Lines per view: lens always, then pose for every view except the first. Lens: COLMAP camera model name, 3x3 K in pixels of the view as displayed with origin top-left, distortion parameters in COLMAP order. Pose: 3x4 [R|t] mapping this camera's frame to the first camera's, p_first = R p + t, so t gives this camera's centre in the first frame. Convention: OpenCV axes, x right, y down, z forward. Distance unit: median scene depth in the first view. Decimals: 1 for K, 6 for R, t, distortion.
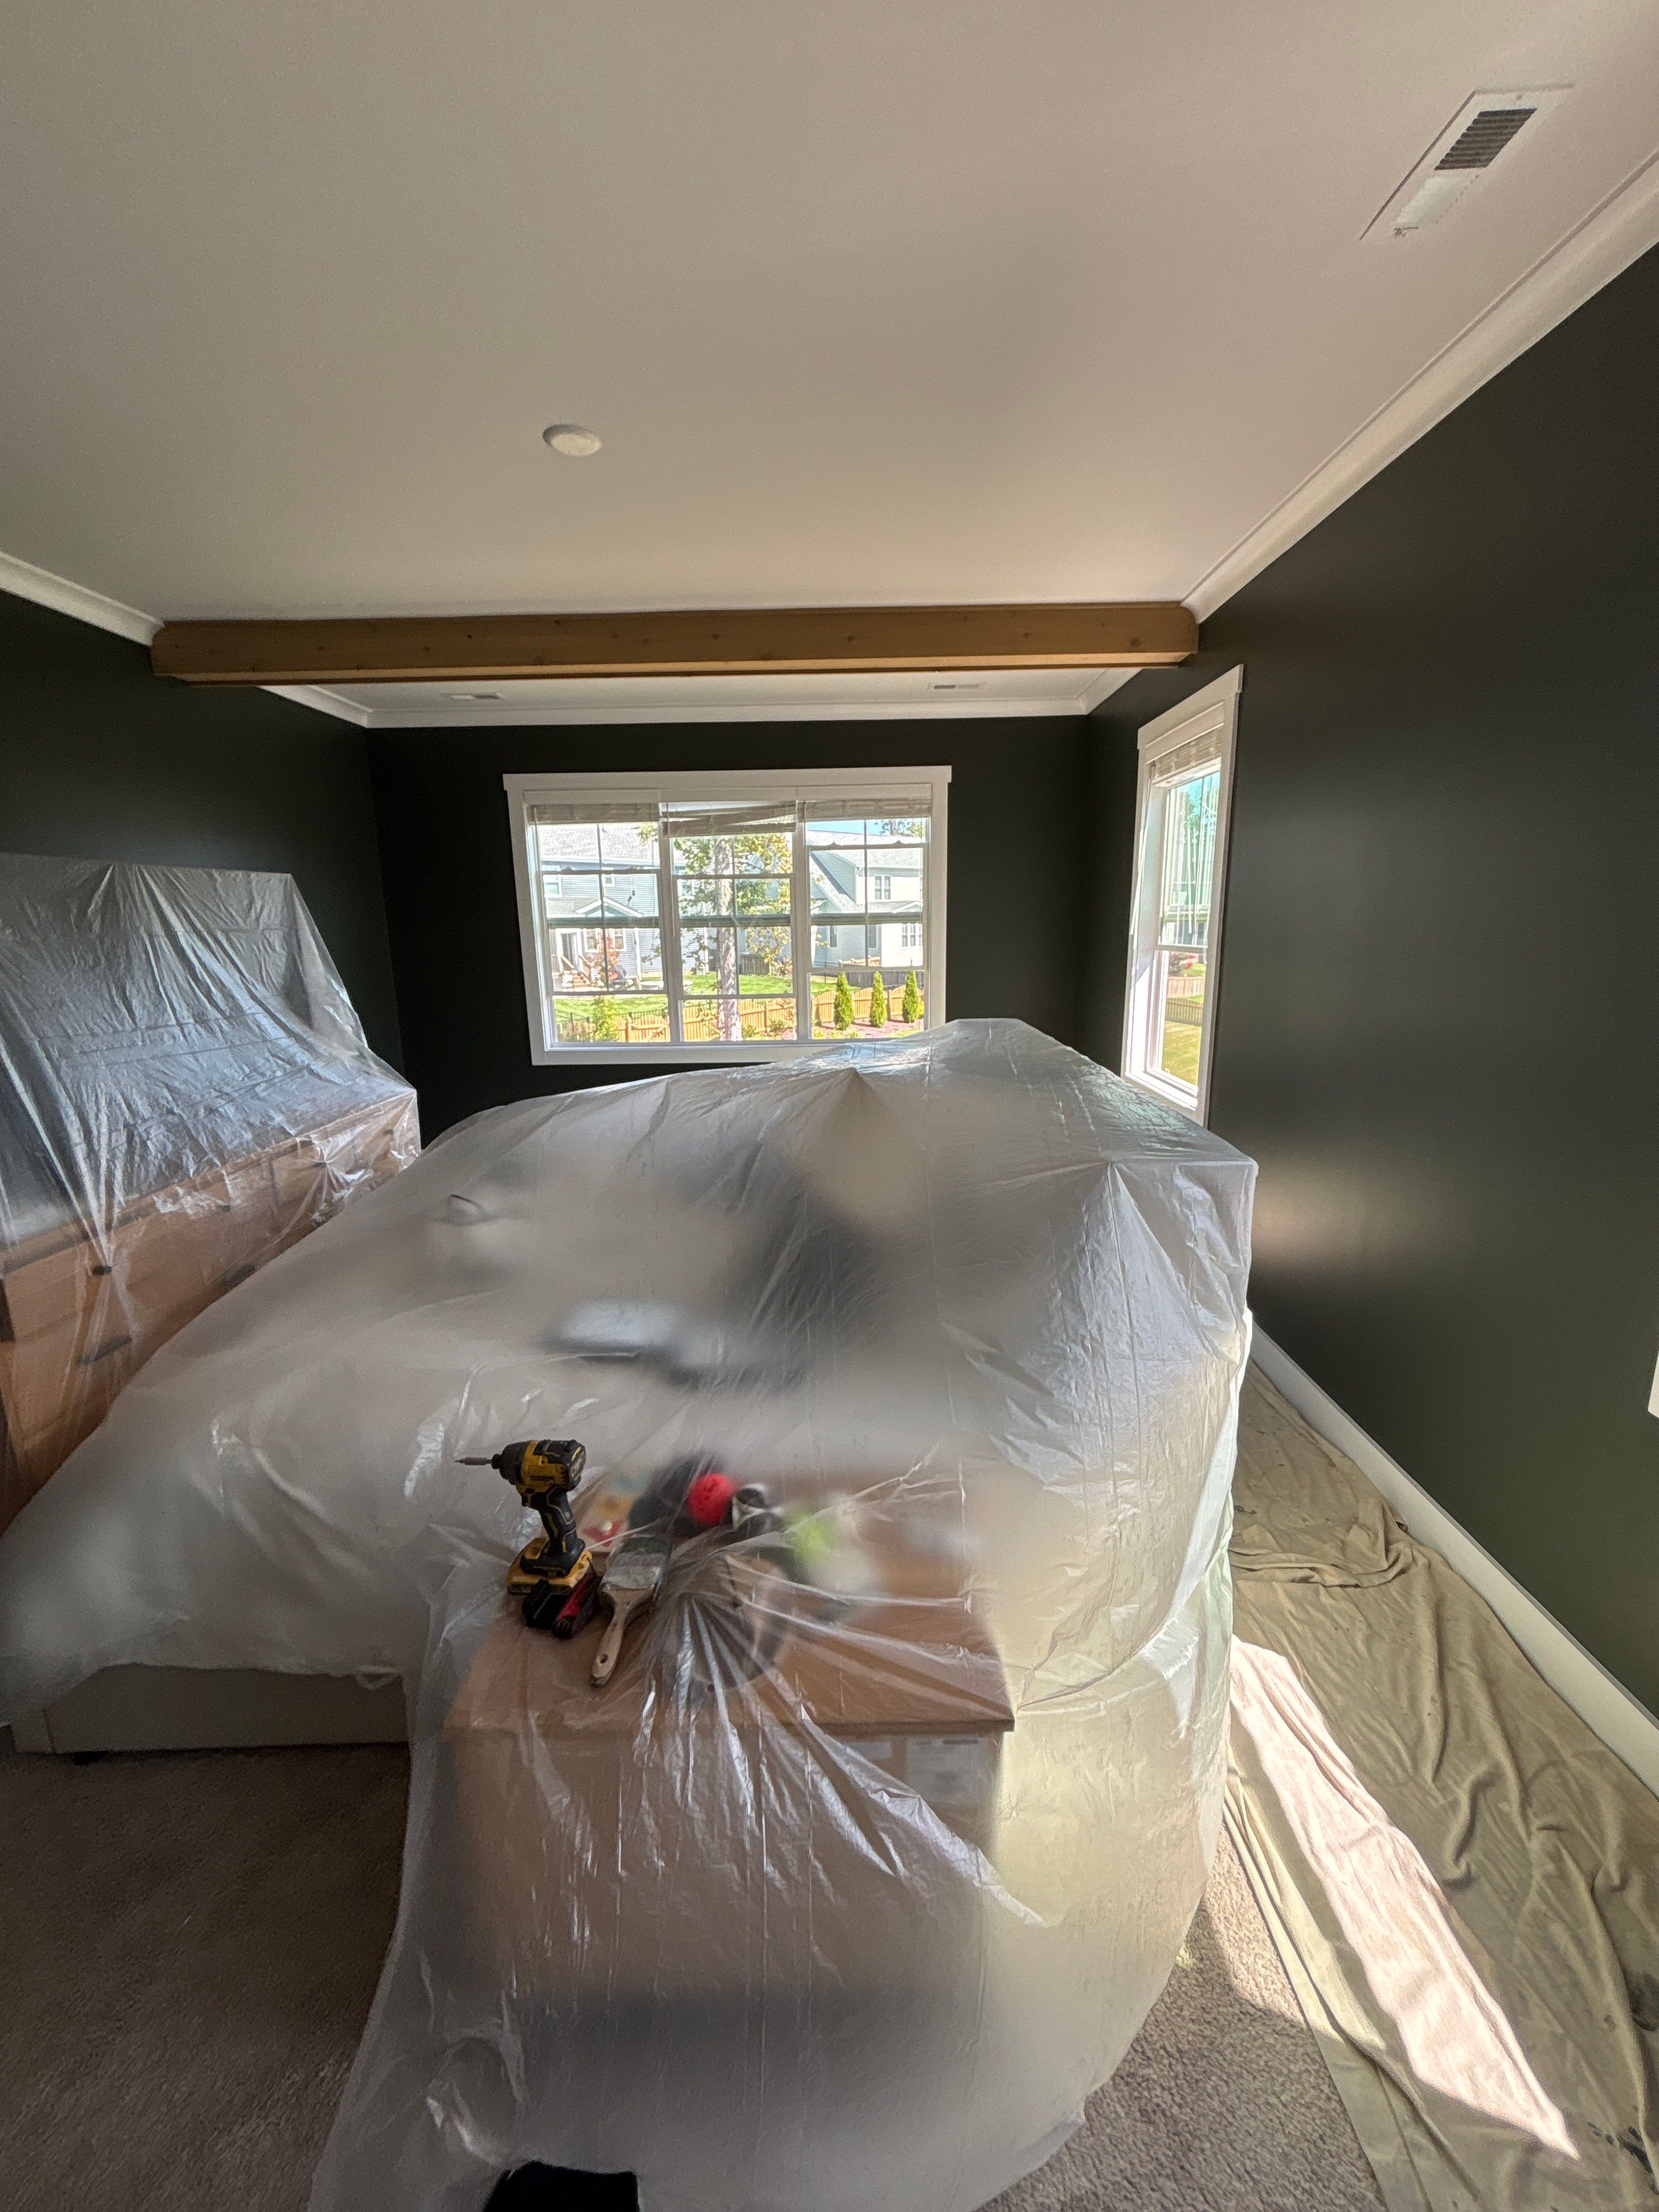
lens RADIAL K [[891.6, 0, 839.9], [0, 891.6, 1117.1], [0, 0, 1]] dist [-0.001887, 0.000414]
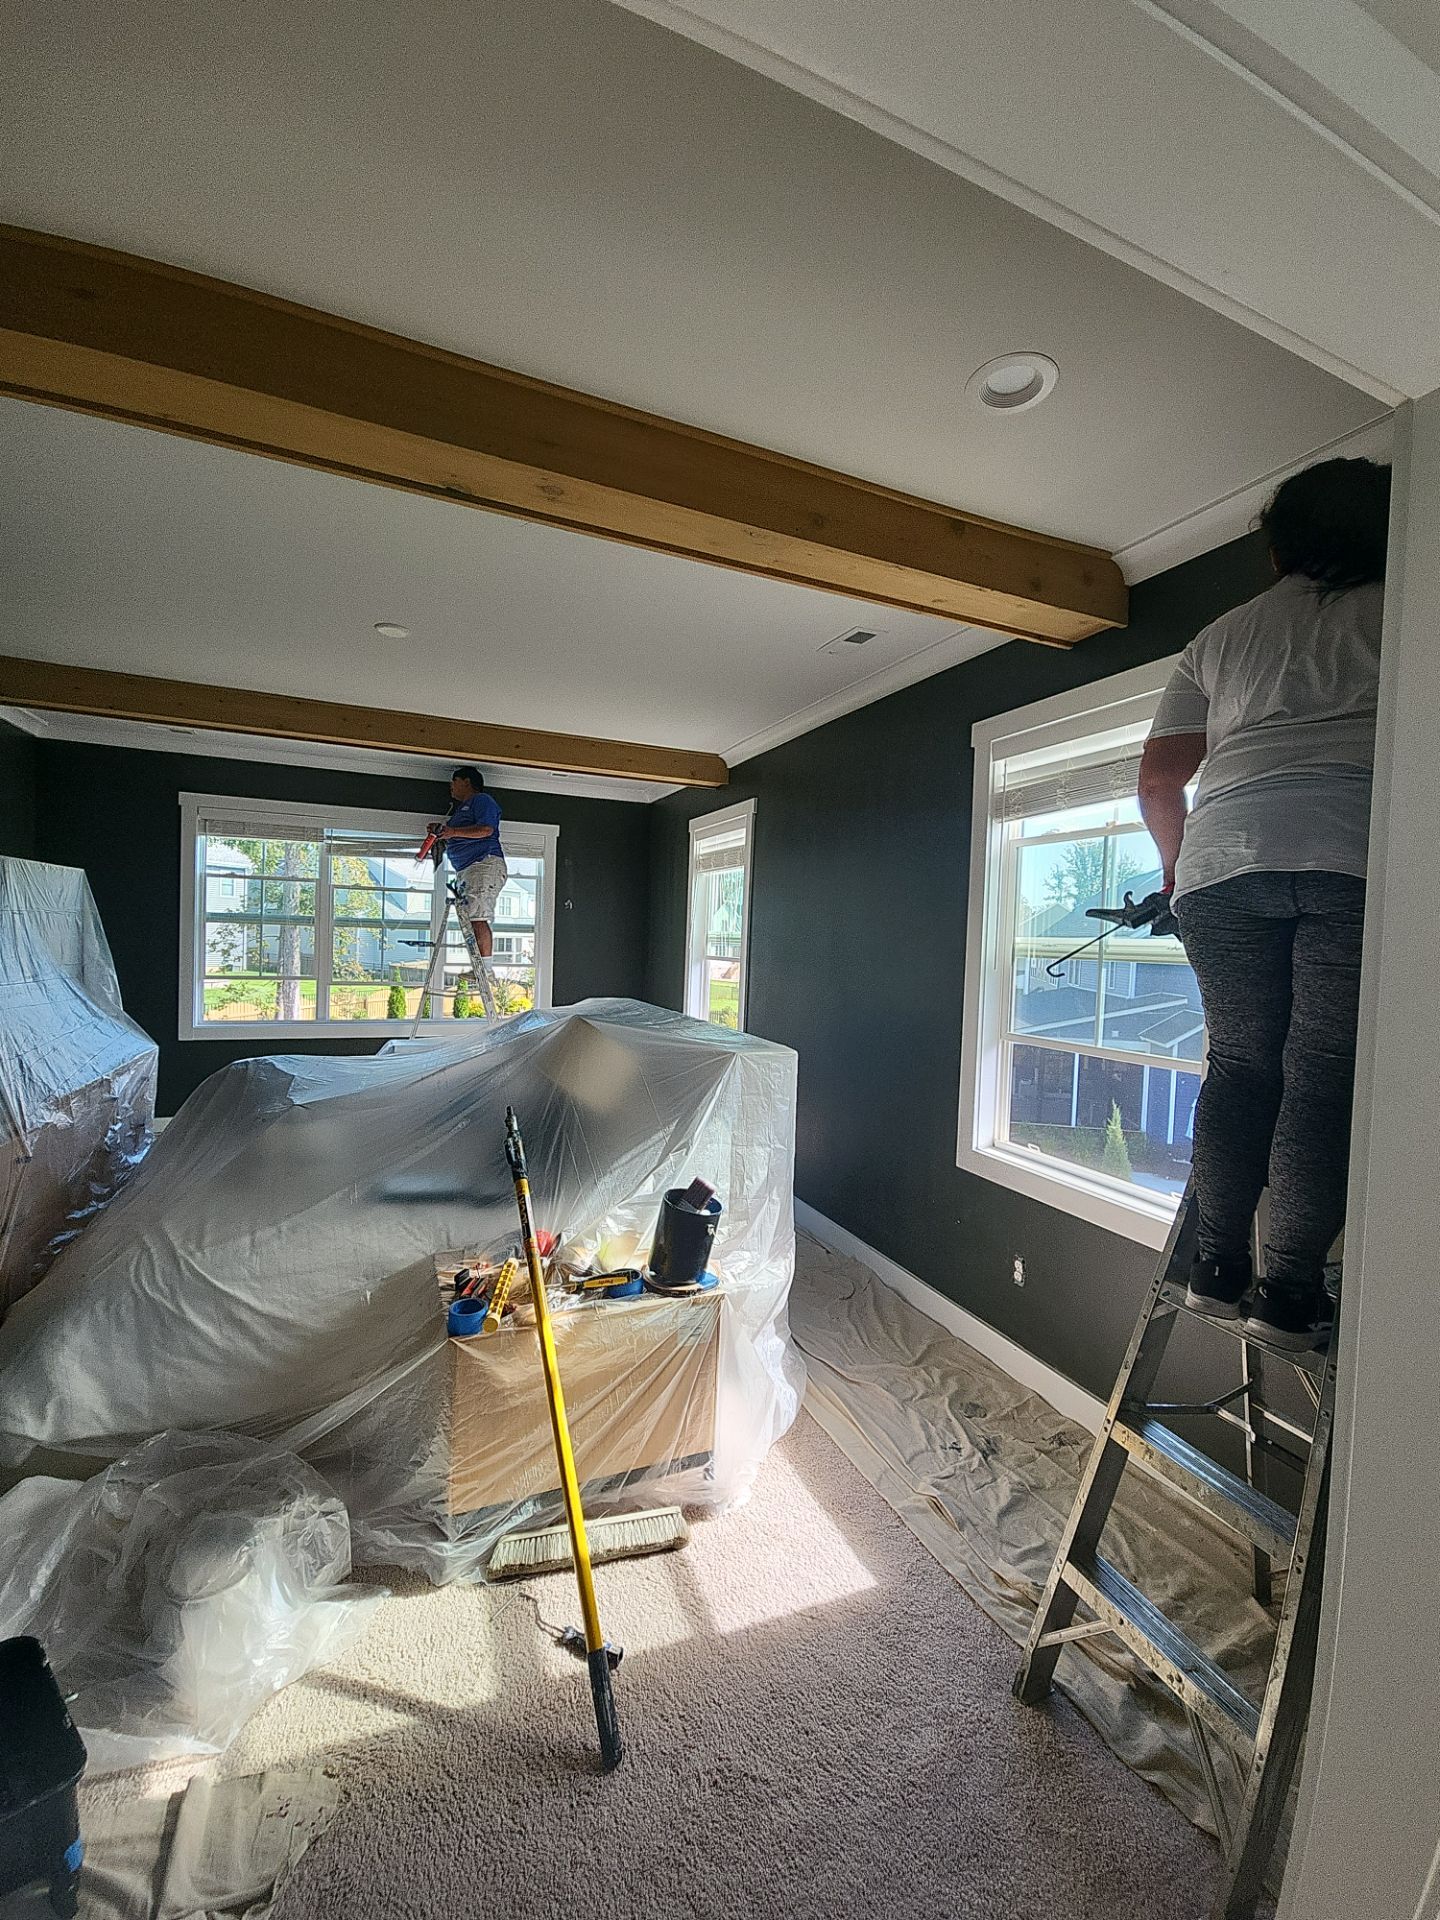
lens RADIAL K [[787.3, 0, 727.7], [0, 787.3, 949.3], [0, 0, 1]] dist [0.007669, -0.002615]
pose [[0.911569, 0.043347, 0.408856, -0.194649], [0.038853, 0.980895, -0.190620, 0.067029], [-0.409308, 0.189649, 0.892469, -0.267954]]
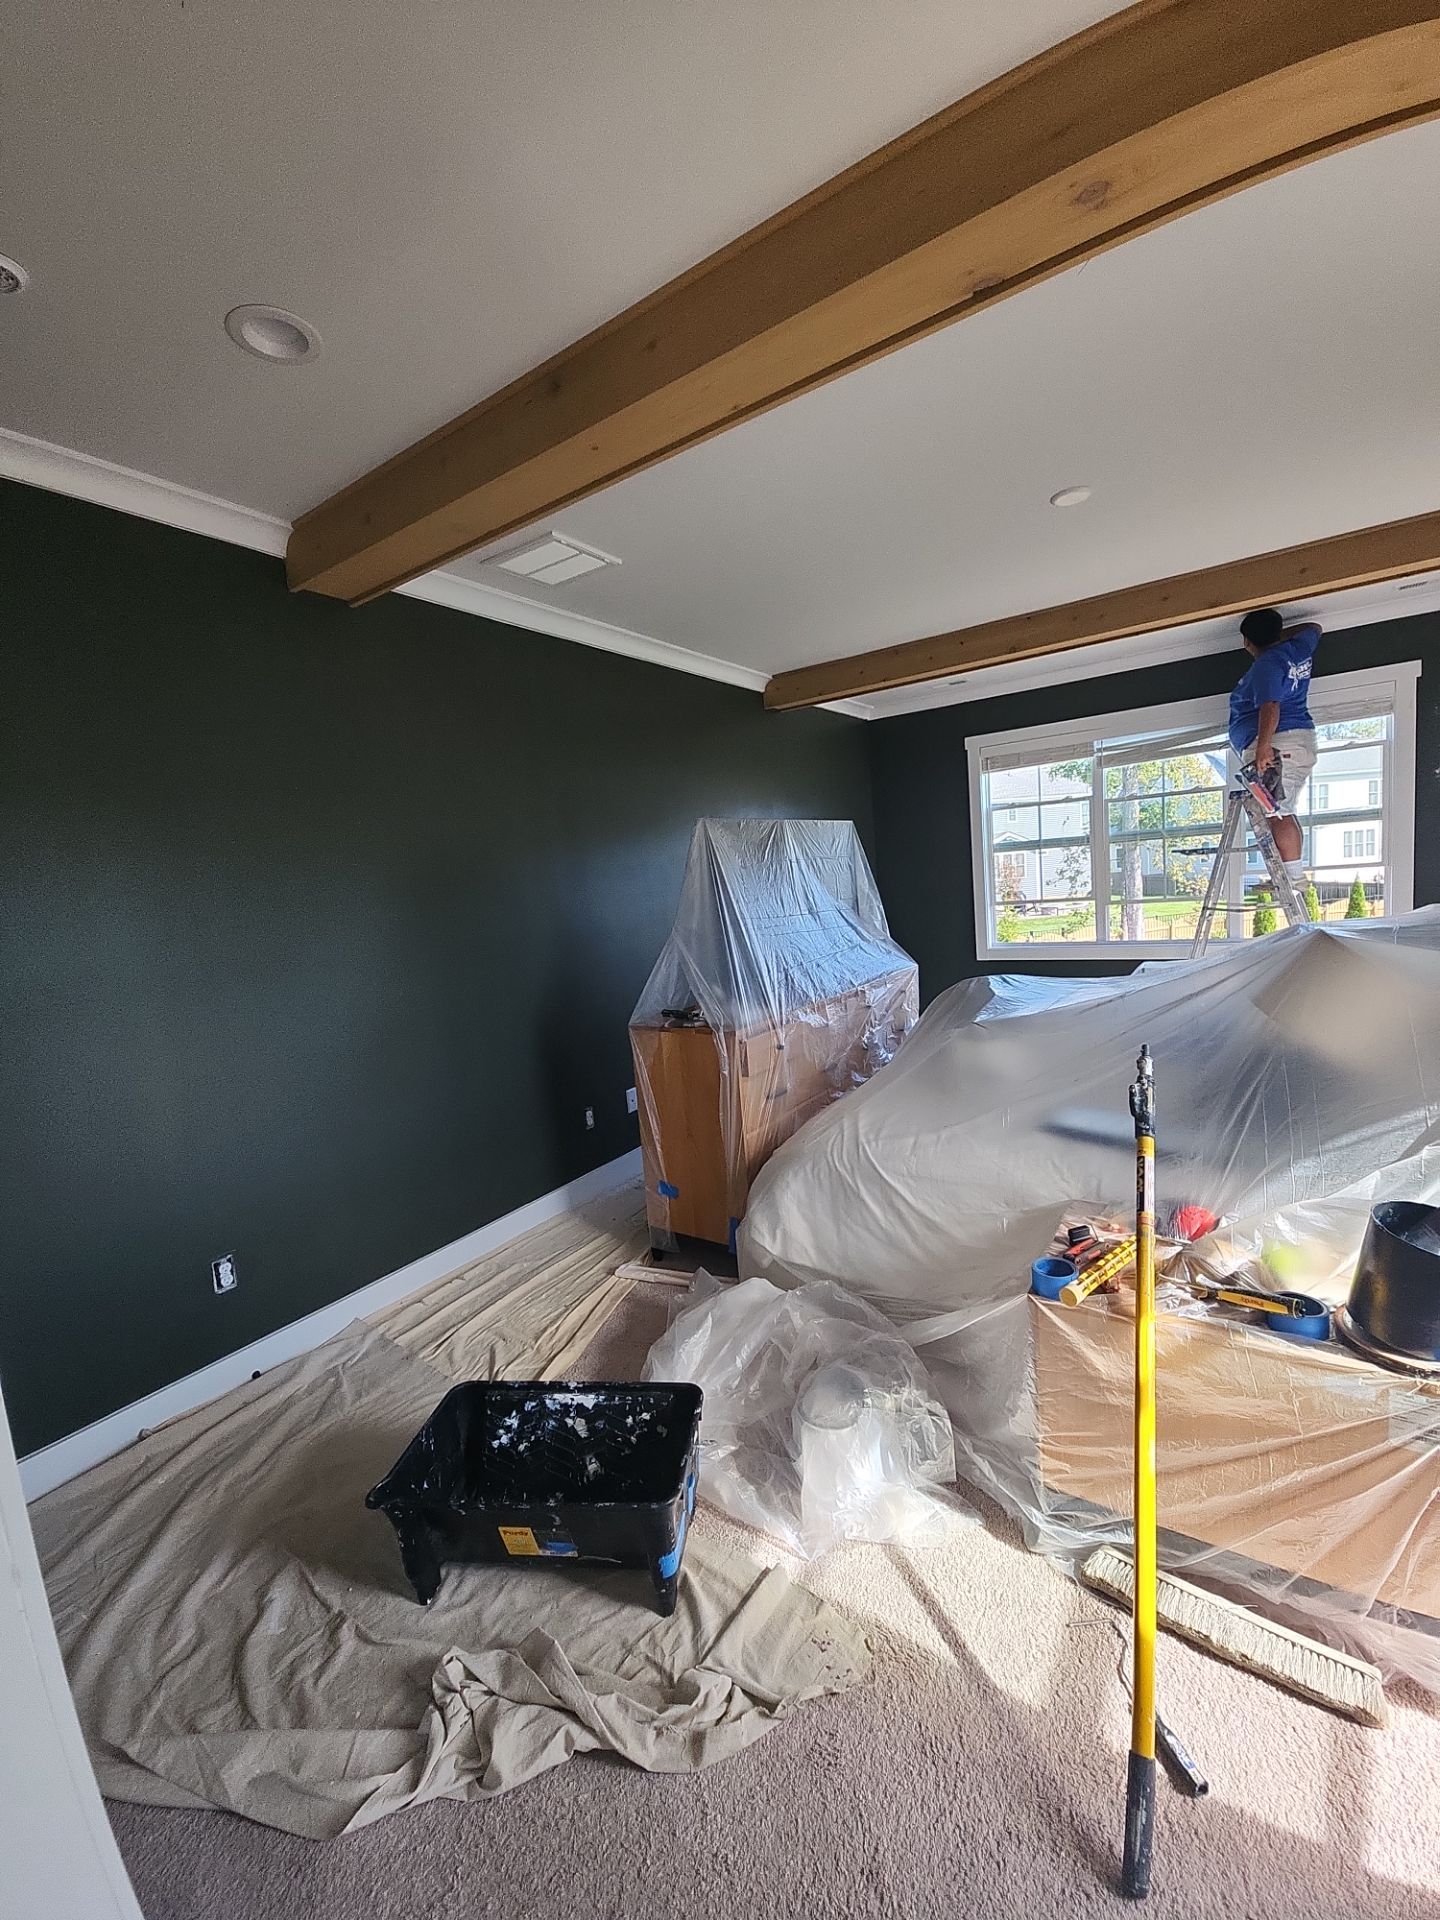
lens RADIAL K [[787.3, 0, 721.9], [0, 787.3, 959.3], [0, 0, 1]] dist [0.007669, -0.002615]
pose [[0.827700, 0.006213, -0.561137, -0.030504], [-0.055458, 0.995949, -0.070776, 0.059577], [0.558424, 0.089701, 0.824692, -0.180275]]
